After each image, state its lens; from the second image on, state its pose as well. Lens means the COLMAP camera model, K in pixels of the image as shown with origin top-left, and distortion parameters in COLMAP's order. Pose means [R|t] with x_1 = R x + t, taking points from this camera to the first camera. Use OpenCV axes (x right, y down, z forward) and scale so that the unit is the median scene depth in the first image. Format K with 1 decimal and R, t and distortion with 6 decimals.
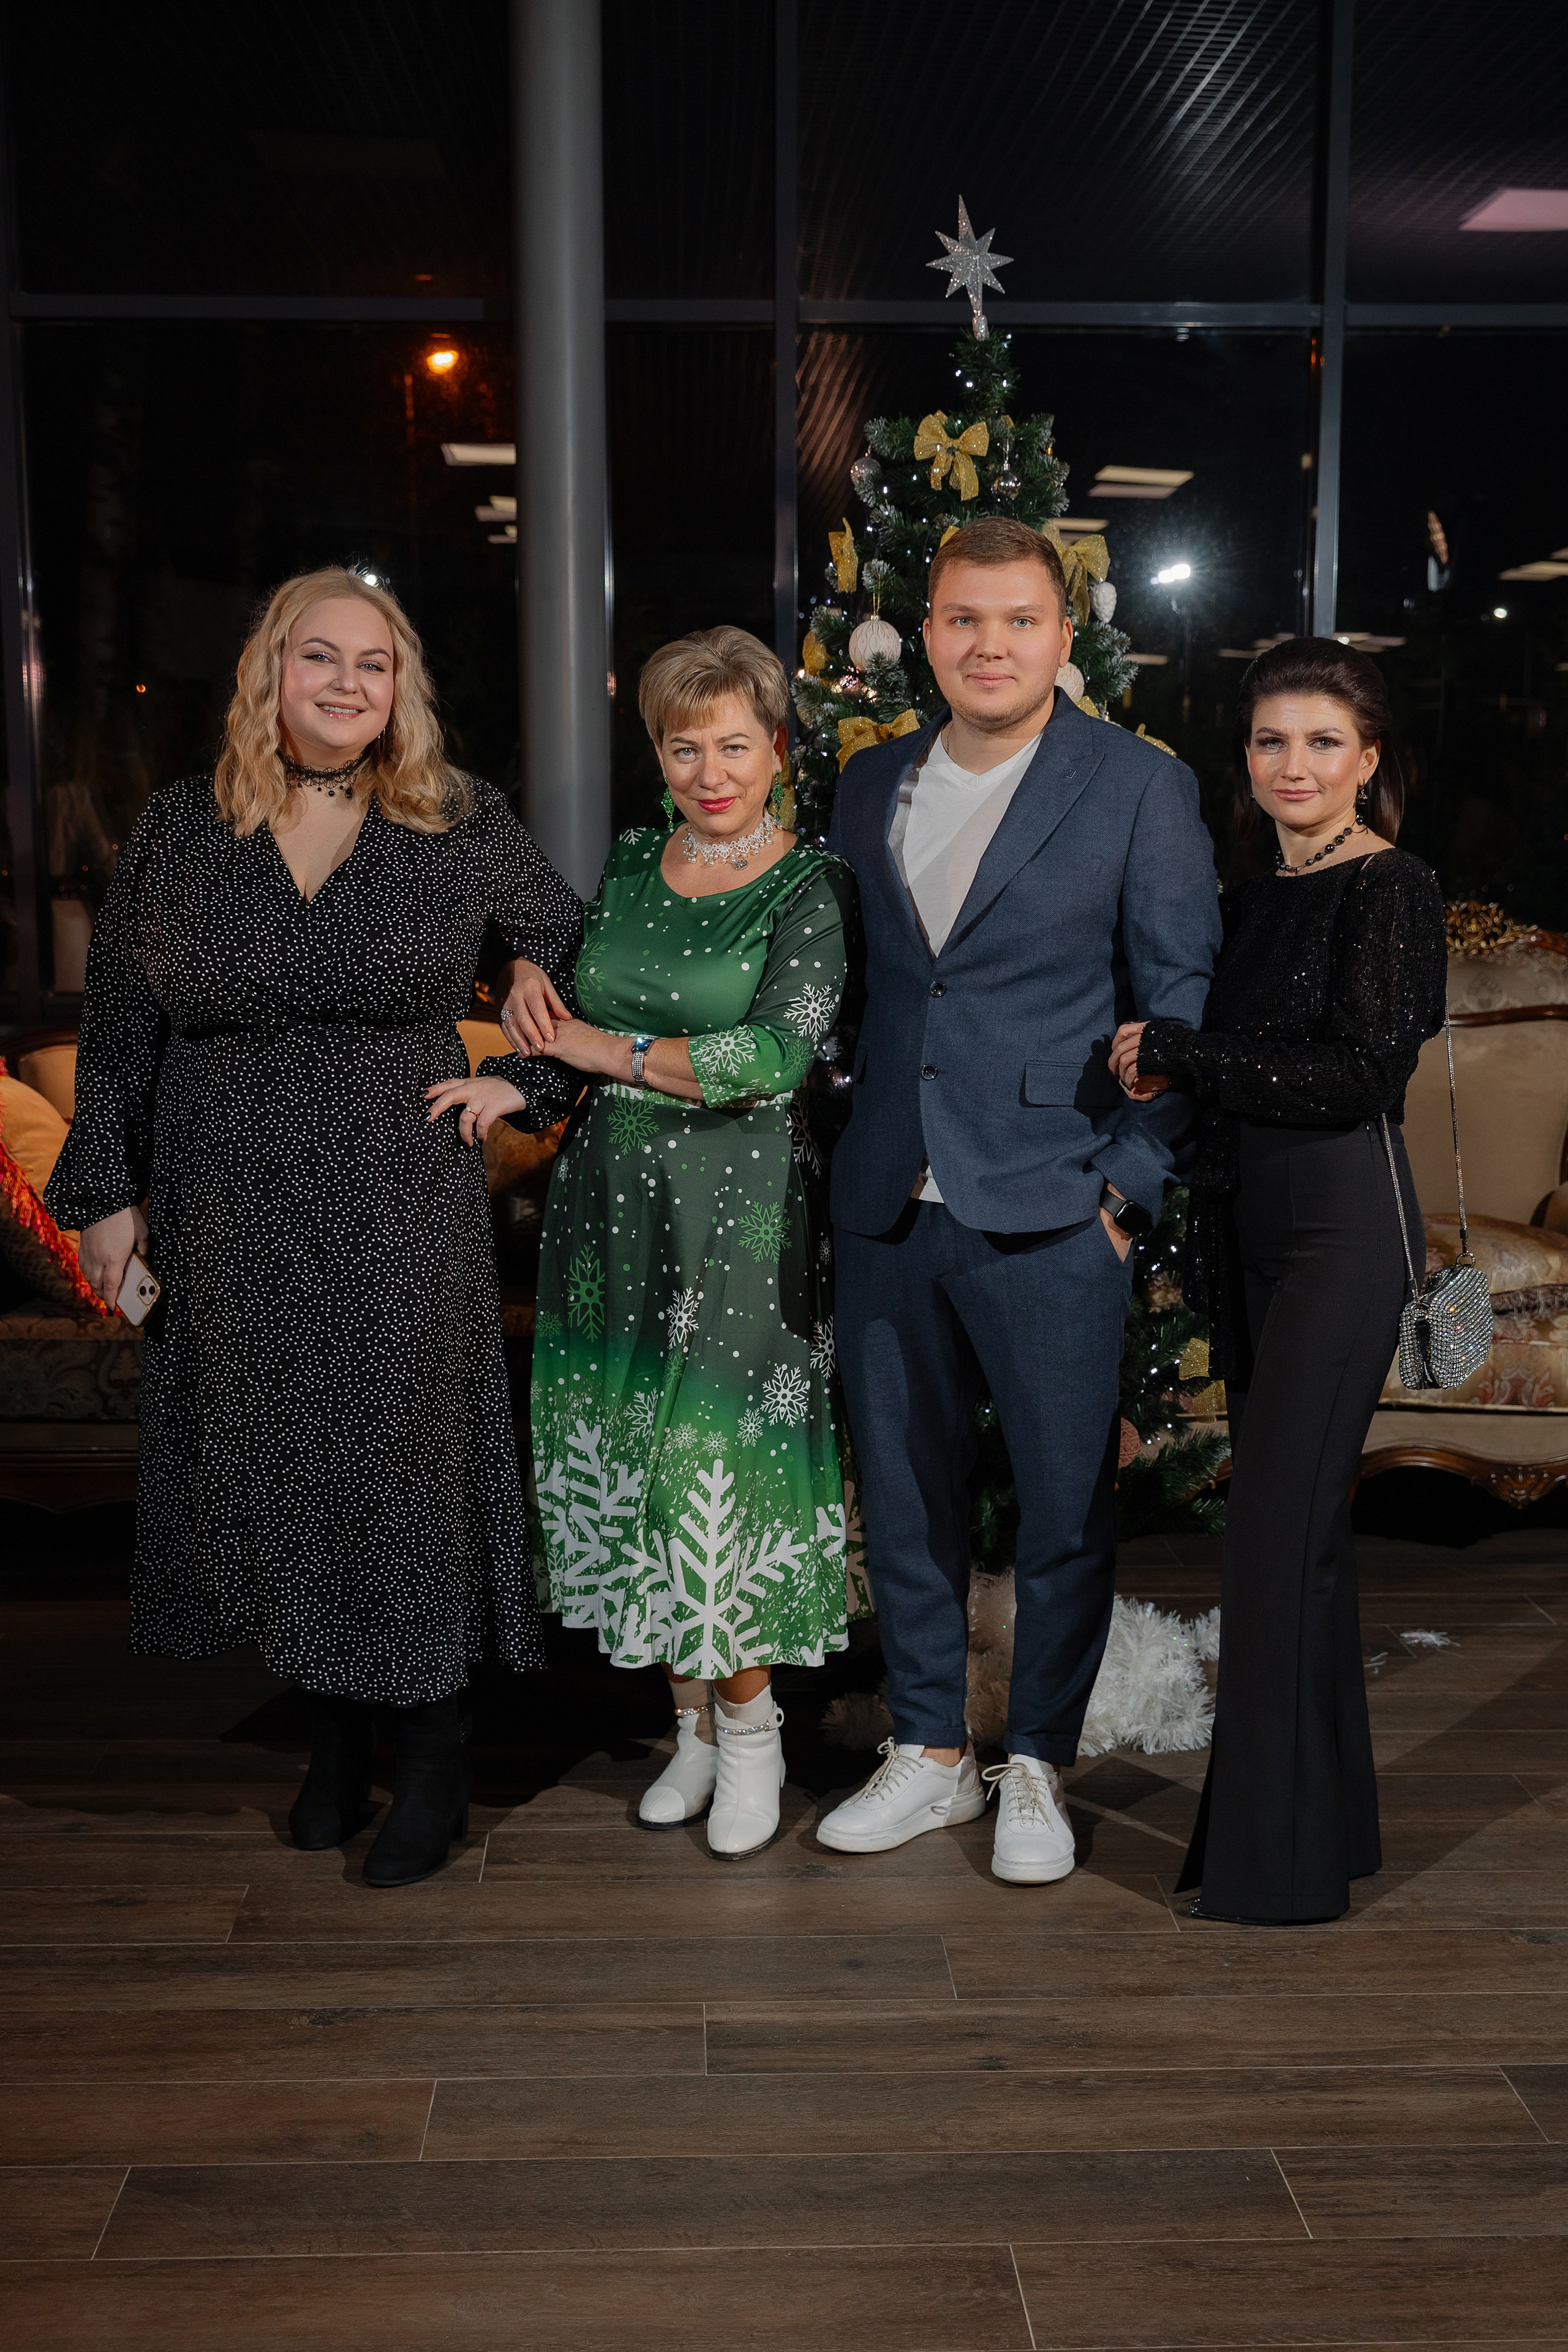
lens RADIAL K [[2821.2, 0, 789.2], [0, 2821.2, 1266.2], [0, 0, 1]] dist [0.006094, -0.012638]
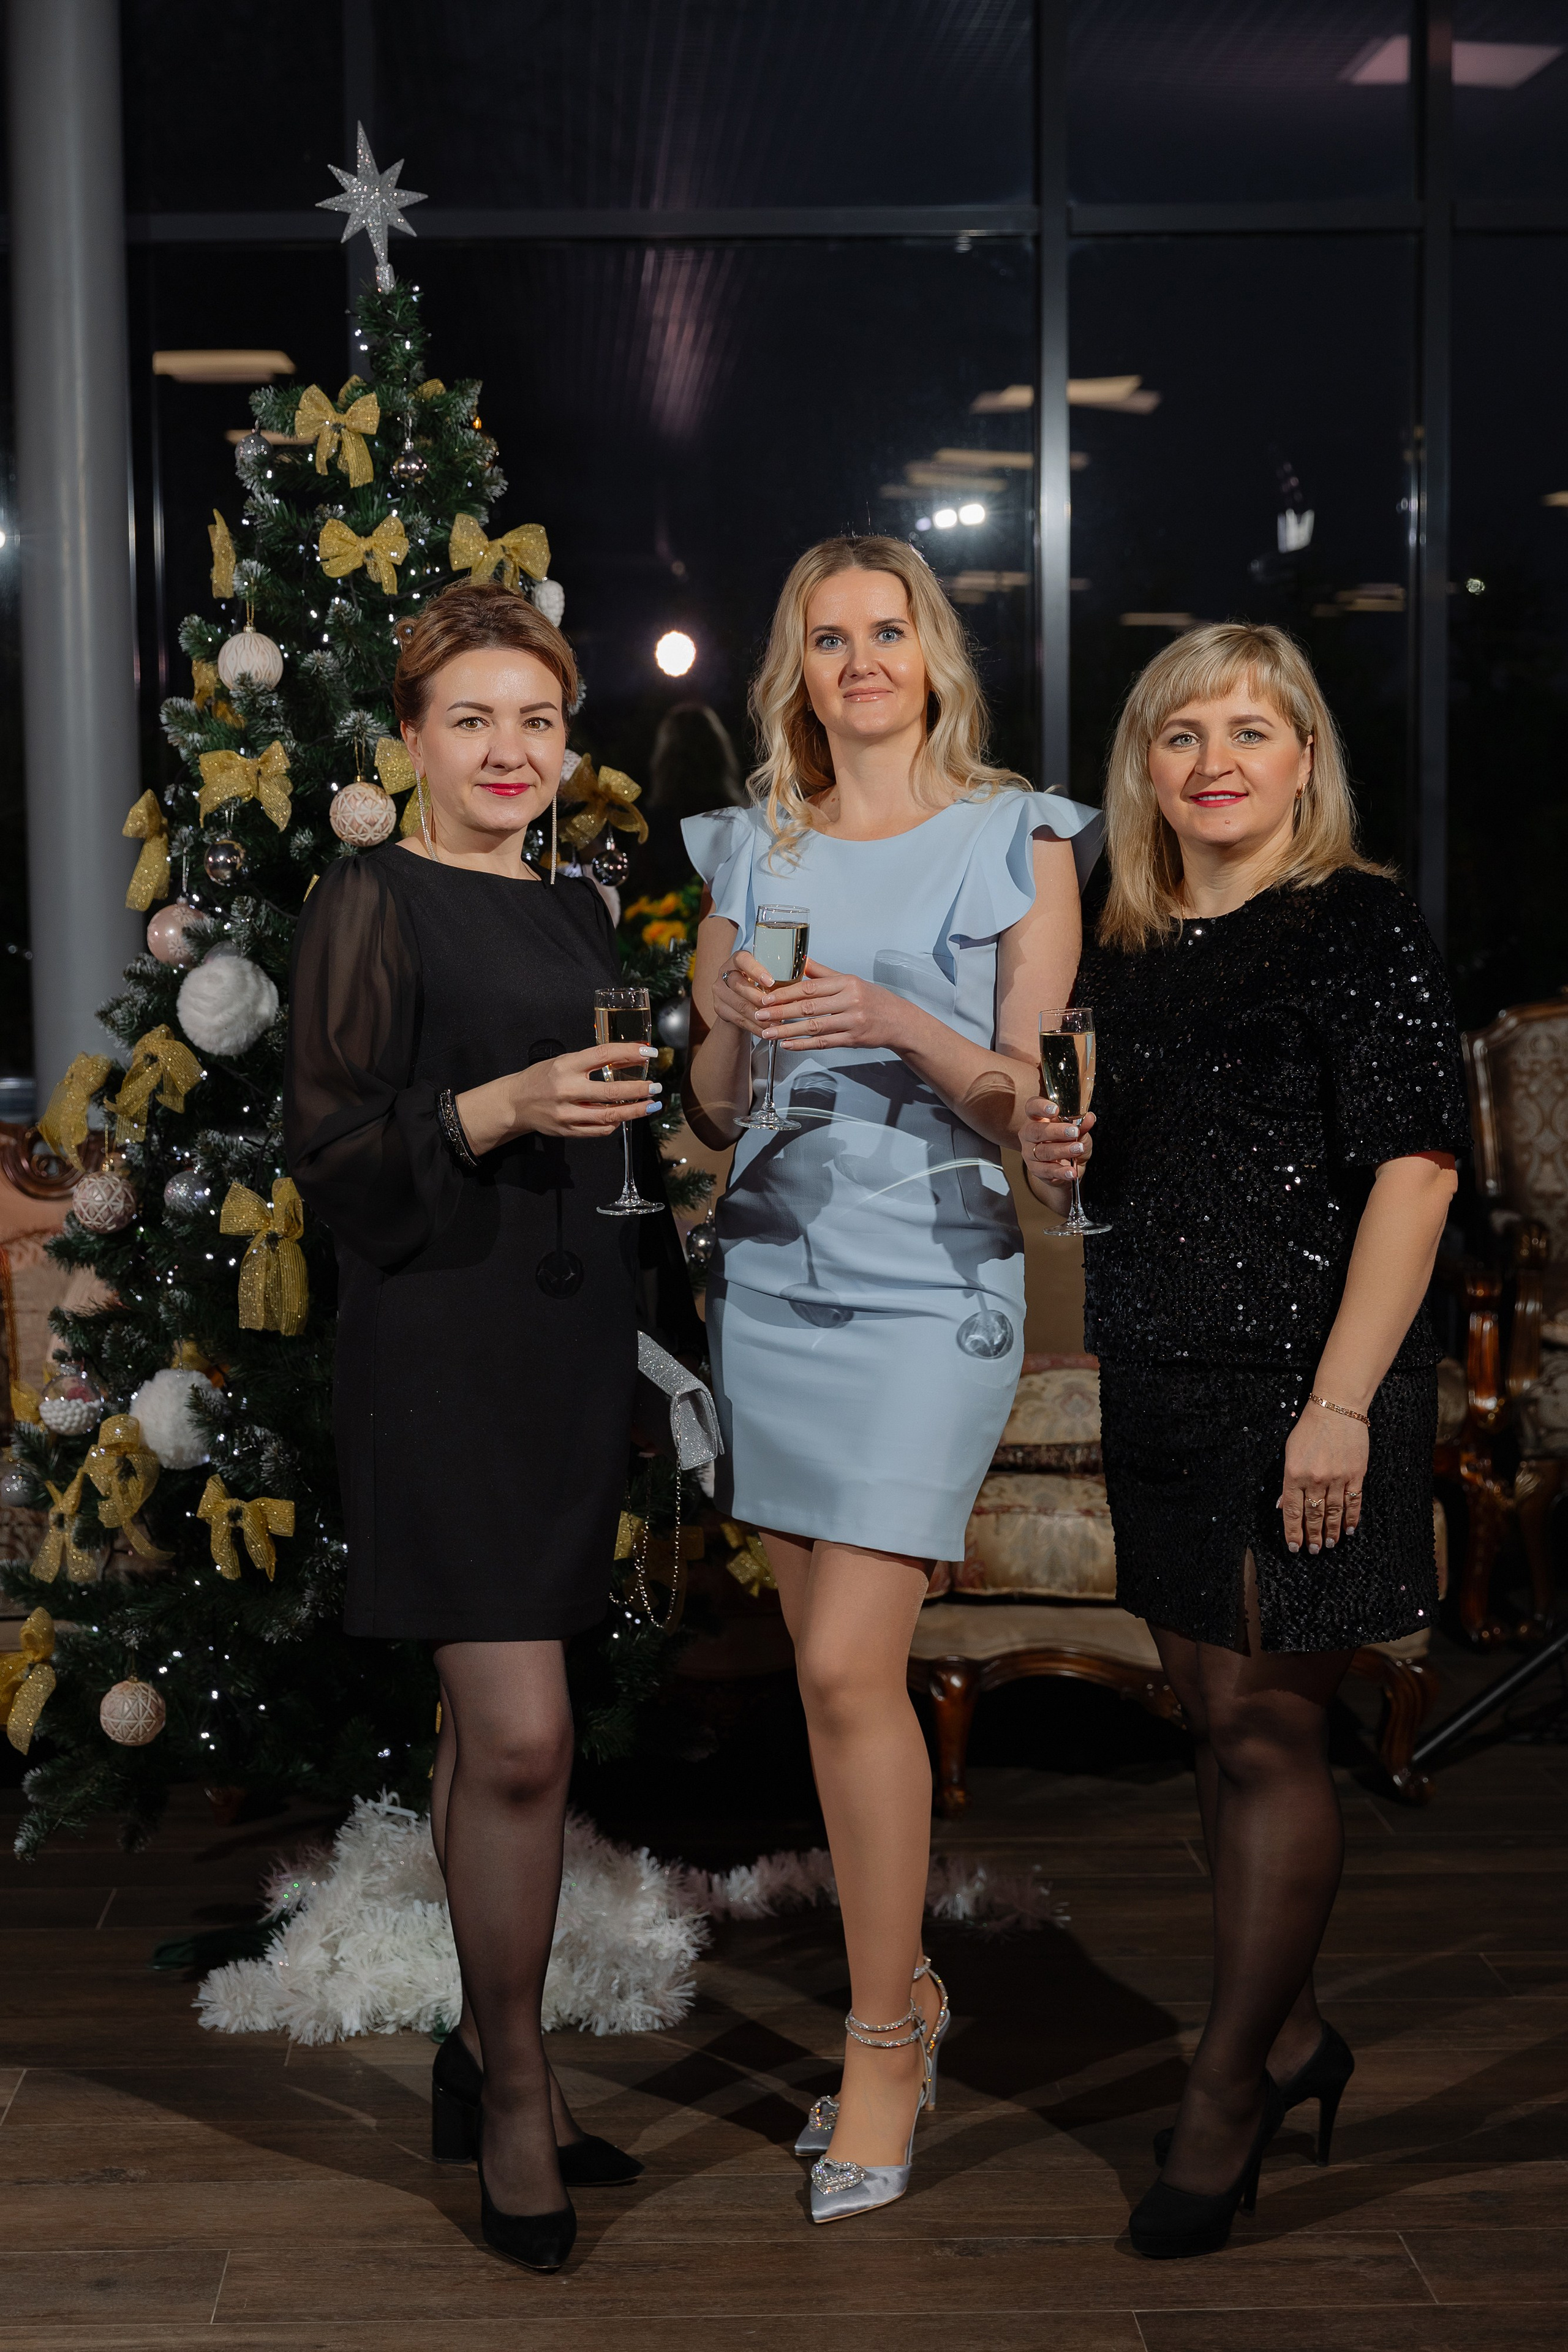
lens RADIAL K [[3876.6, 0, 730.4], [0, 3876.6, 1184.2], [0, 0, 1]] dist [-0.002533, -0.036239]
pose [[0.999733, -0.010937, -0.020337, 0.224295], [0.009577, 0.997788, -0.065788, 0.006735], [0.021012, 0.065576, 0.997626, -0.125611]]
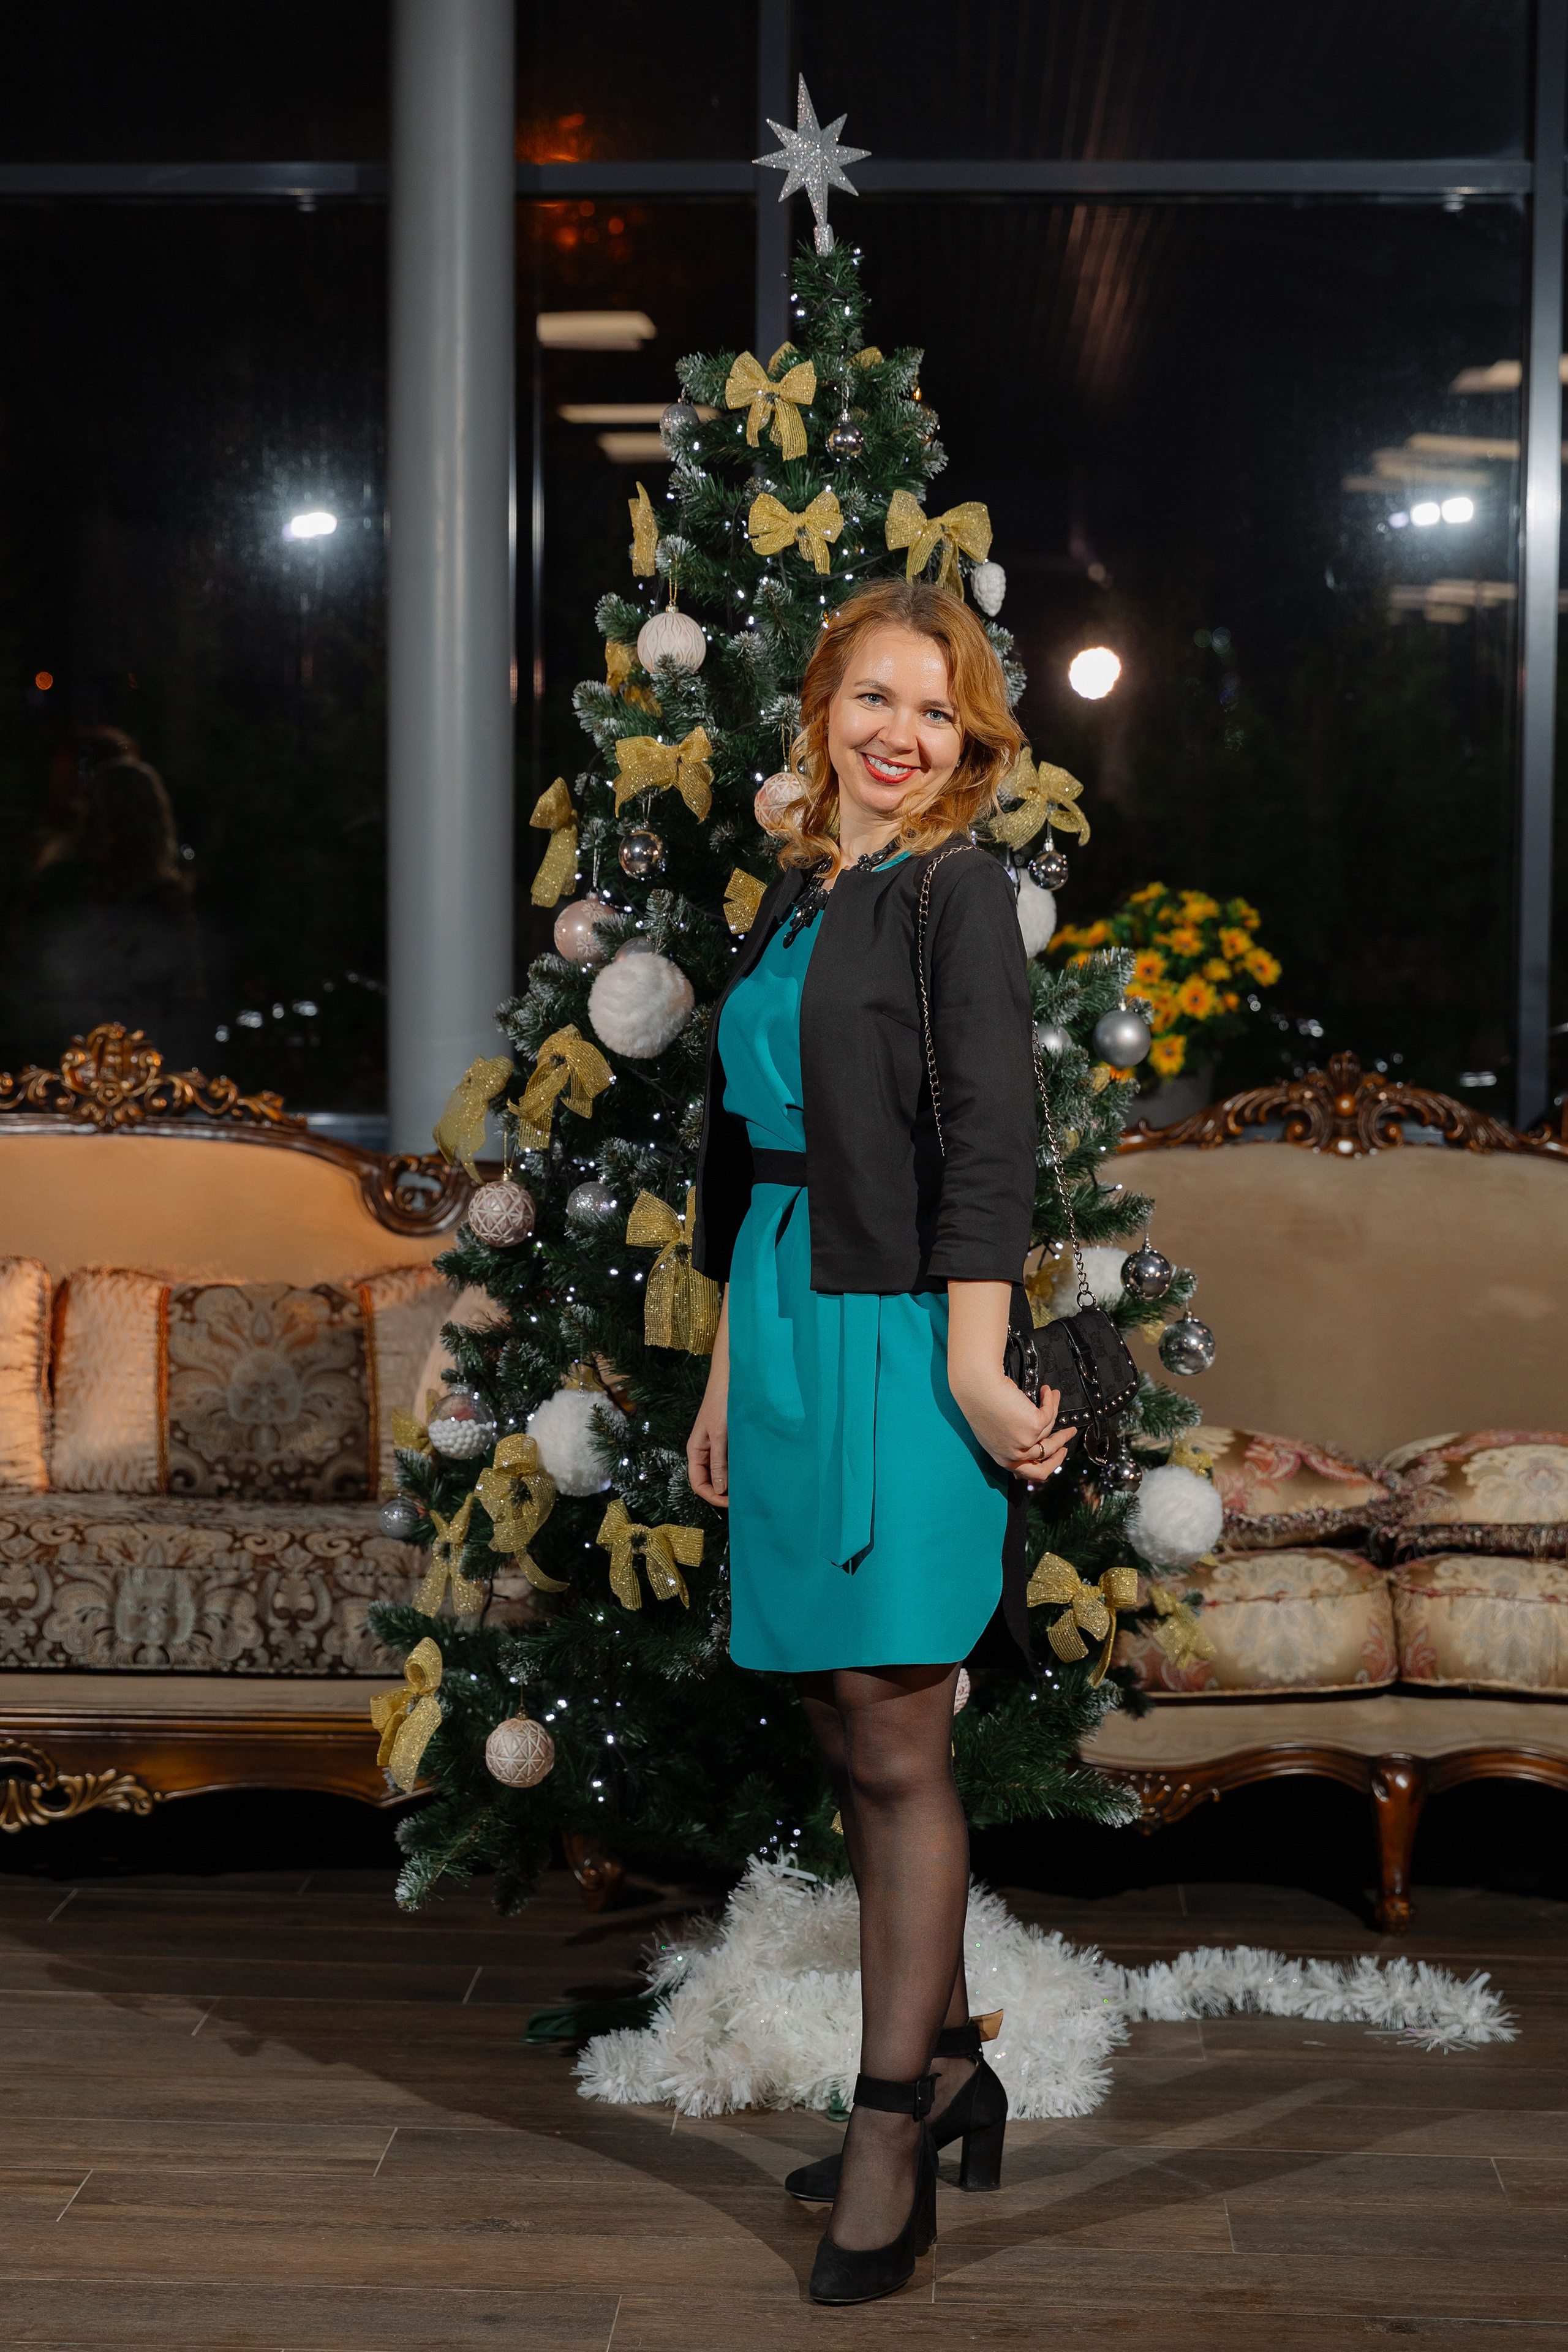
lens RADIAL K [[4766.0, 0, 782.4], [0, 4766.0, 1179.3], [0, 0, 1]] dist [-0.016629, 0.097121]
pose [[0.995446, 0.012668, -0.094484, 0.217771], [-0.021854, 0.995061, -0.096829, 0.058920], [0.092790, 0.098453, 0.990806, -0.317195]]
